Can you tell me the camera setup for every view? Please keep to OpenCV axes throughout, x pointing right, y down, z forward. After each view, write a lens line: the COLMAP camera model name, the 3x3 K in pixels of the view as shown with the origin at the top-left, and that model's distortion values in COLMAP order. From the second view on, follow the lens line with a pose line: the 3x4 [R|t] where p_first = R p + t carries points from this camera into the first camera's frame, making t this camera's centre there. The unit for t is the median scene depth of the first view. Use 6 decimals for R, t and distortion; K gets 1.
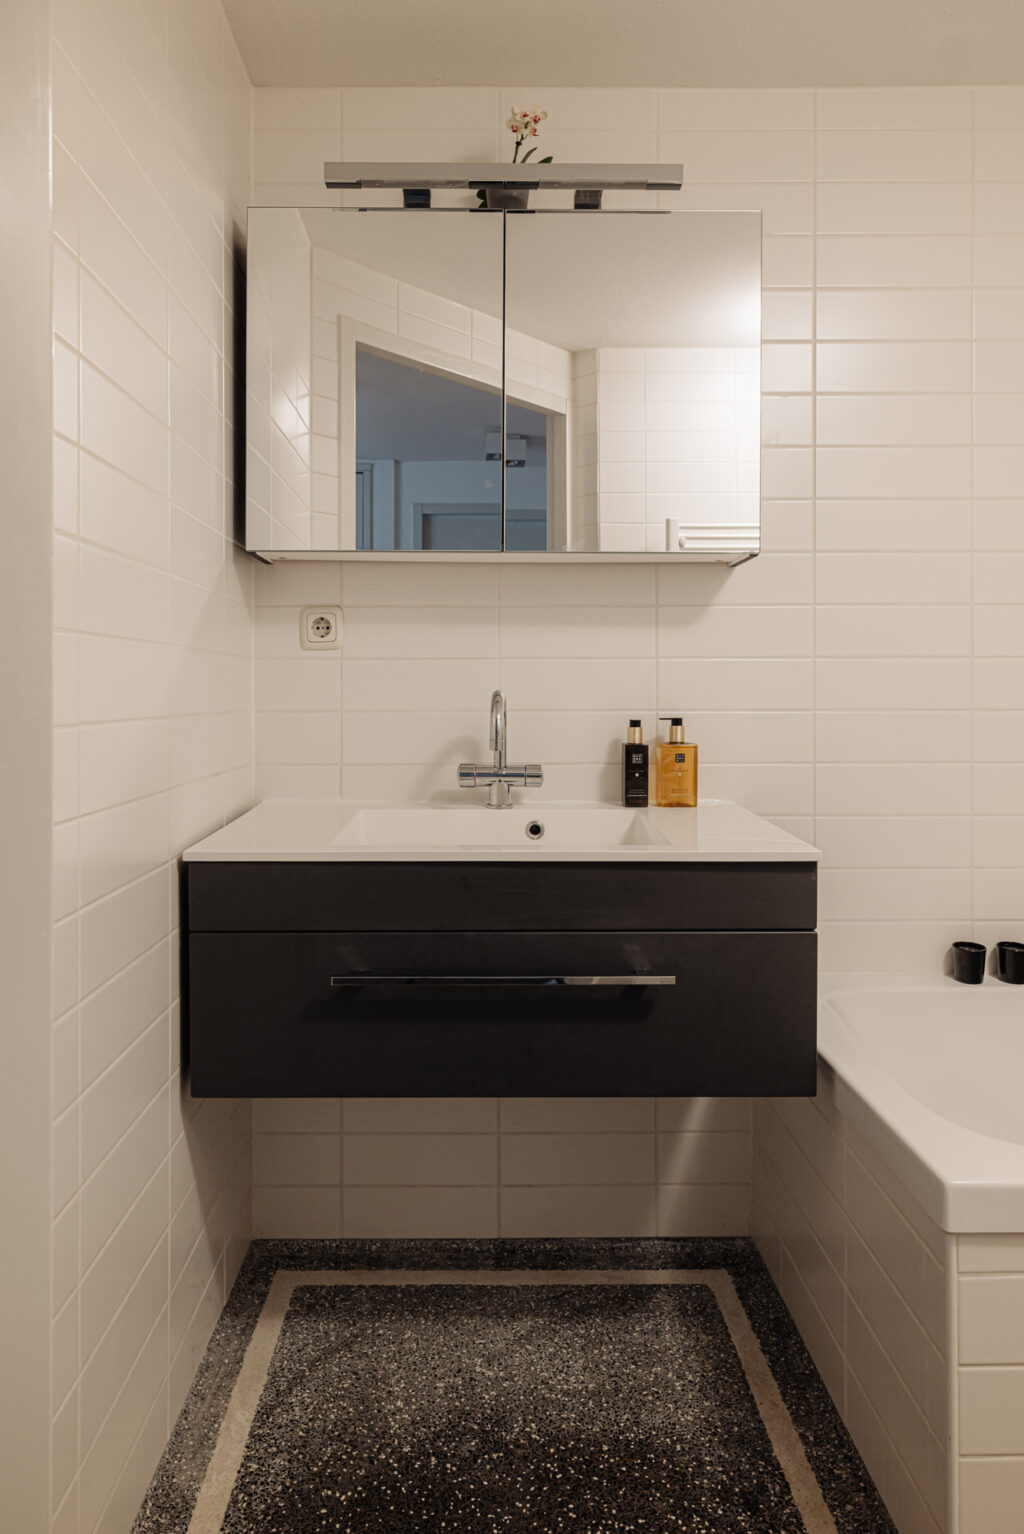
lens RADIAL K [[948.0, 0, 488.6], [0, 948.0, 704.1], [0, 0, 1]] dist [0.031541, -0.011432]
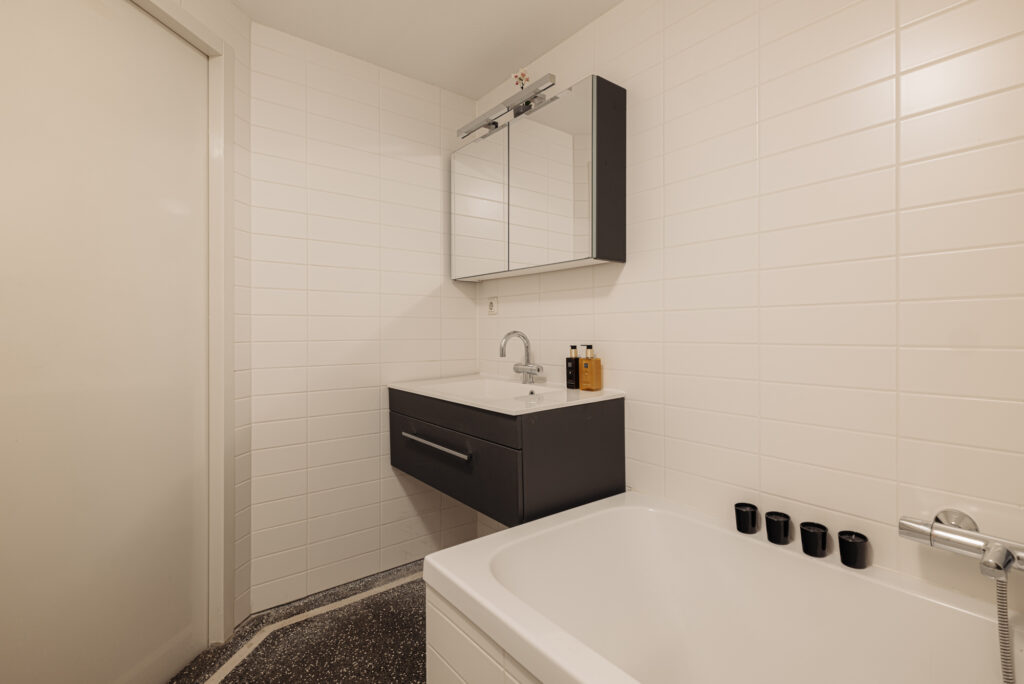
lens RADIAL K [[475.2, 0, 518.9], [0, 475.2, 331.7], [0, 0, 1]] dist [0.006222, -0.002602]
pose [[0.622774, -0.001838, -0.782399, 0.868932], [-0.009261, 0.999910, -0.009720, -0.001745], [0.782347, 0.013299, 0.622701, 0.285008]]
